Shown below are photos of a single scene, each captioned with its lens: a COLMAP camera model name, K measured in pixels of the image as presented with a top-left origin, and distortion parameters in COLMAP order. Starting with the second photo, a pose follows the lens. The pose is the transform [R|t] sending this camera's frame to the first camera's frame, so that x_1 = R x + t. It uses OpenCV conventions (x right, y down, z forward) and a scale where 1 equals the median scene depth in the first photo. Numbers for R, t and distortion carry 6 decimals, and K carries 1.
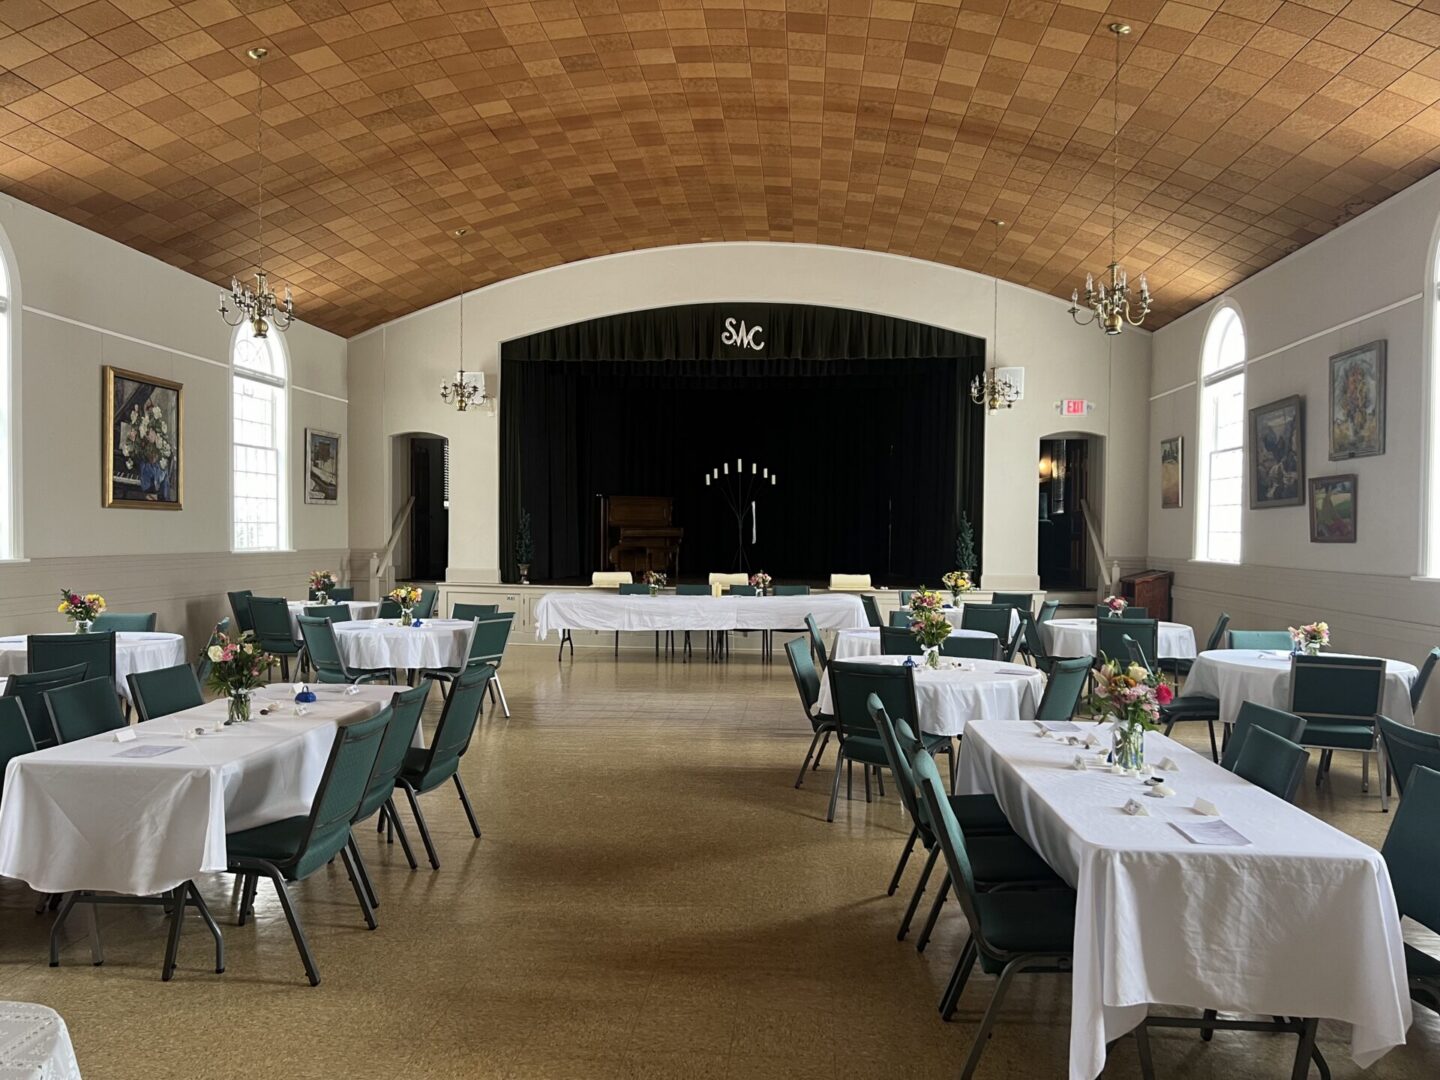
lens RADIAL K [[1090.2, 0, 708.2], [0, 1090.2, 544.2], [0, 0, 1]] dist [0.018247, -0.025849]
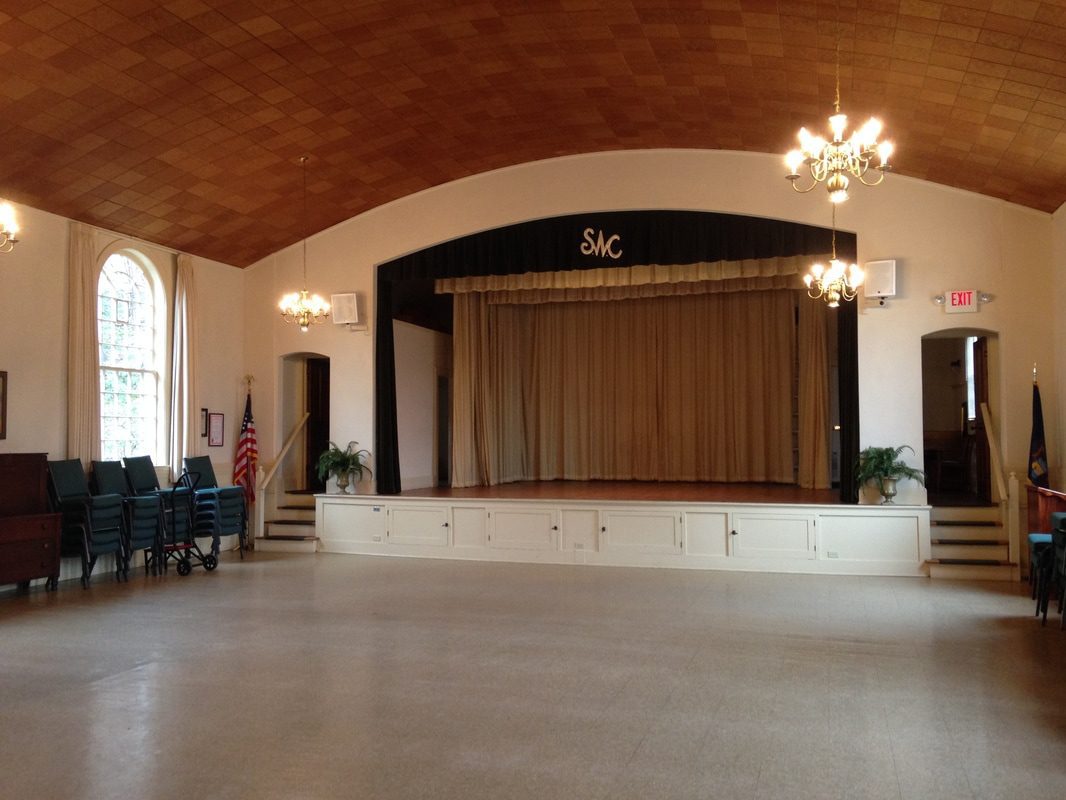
lens RADIAL K [[965.2, 0, 521.9], [0, 965.2, 391.4], [0, 0, 1]] dist [0.101826, -0.113337]
pose [[0.976245, -0.022467, -0.215502, 0.165342], [0.009639, 0.998128, -0.060393, -0.005643], [0.216455, 0.056882, 0.974634, 0.143708]]
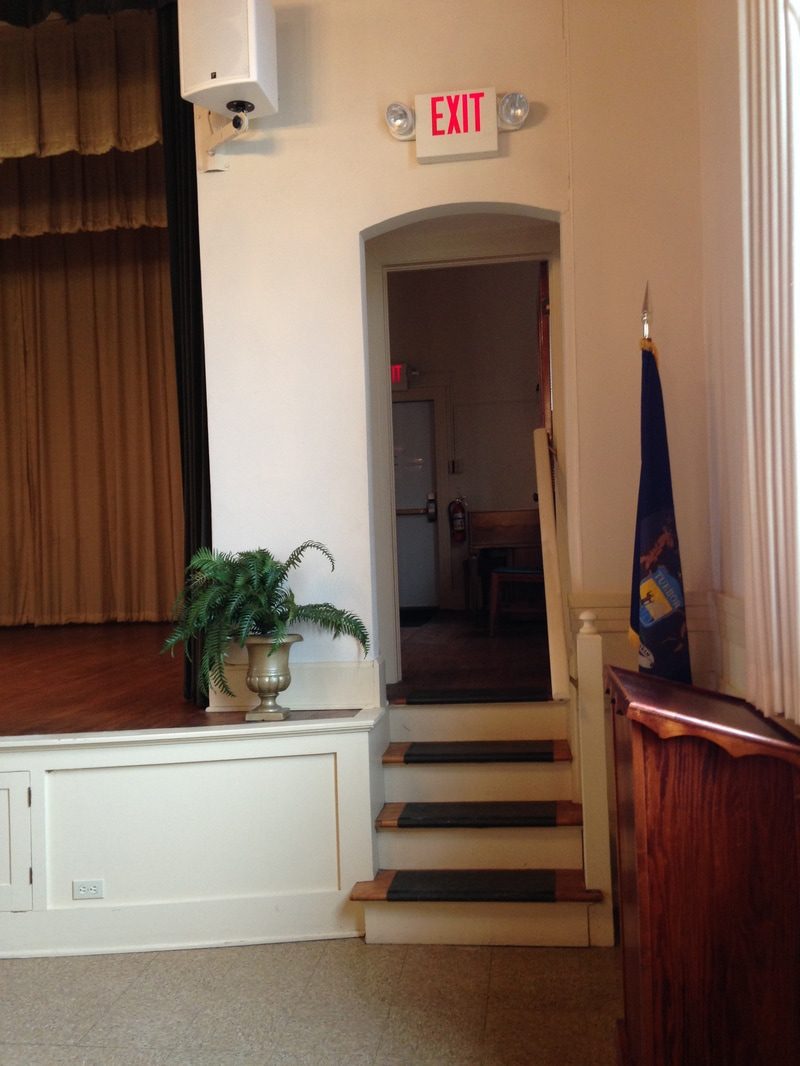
lens RADIAL K [[954.2, 0, 399.2], [0, 954.2, 532.0], [0, 0, 1]] dist [0.108029, 0.002249]
pose [[0.997829, -0.047287, -0.045847, 0.335325], [0.046531, 0.998765, -0.017411, -0.004213], [0.046614, 0.015240, 0.998797, 0.723414]]
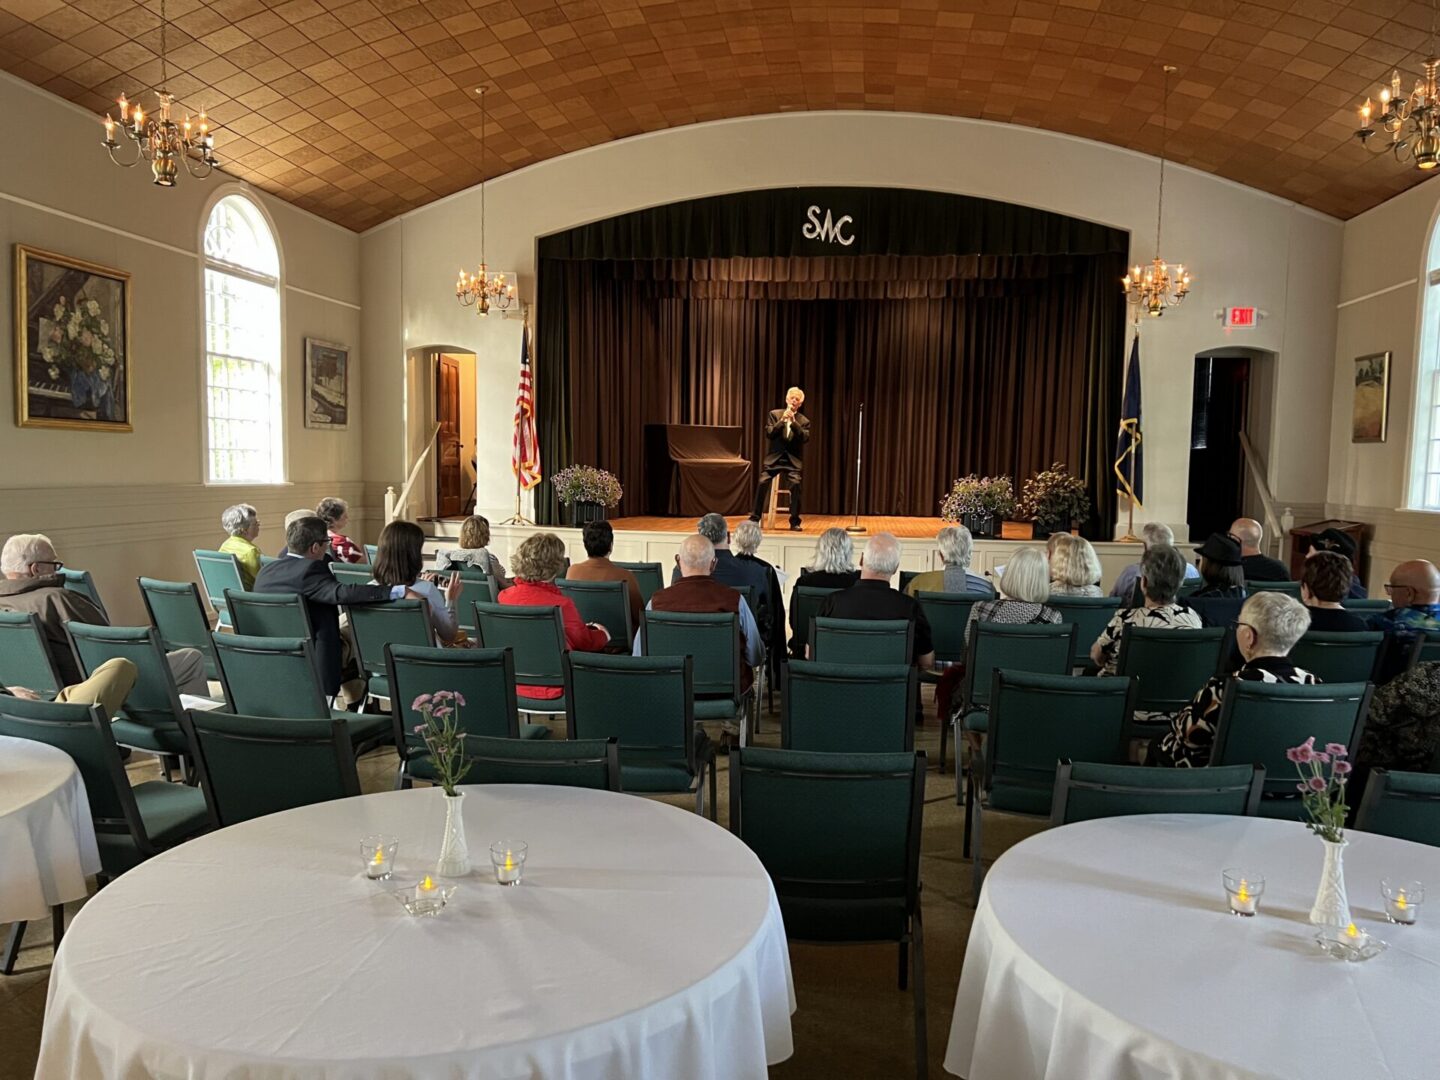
lens RADIAL K [[1090.2, 0, 717.9], [0, 1090.2, 540.3], [0, 0, 1]] dist [0.018247, -0.025849]
pose [[0.998699, 0.013798, -0.049085, -0.008528], [-0.011032, 0.998360, 0.056171, -0.001462], [0.049780, -0.055556, 0.997214, 0.179573]]
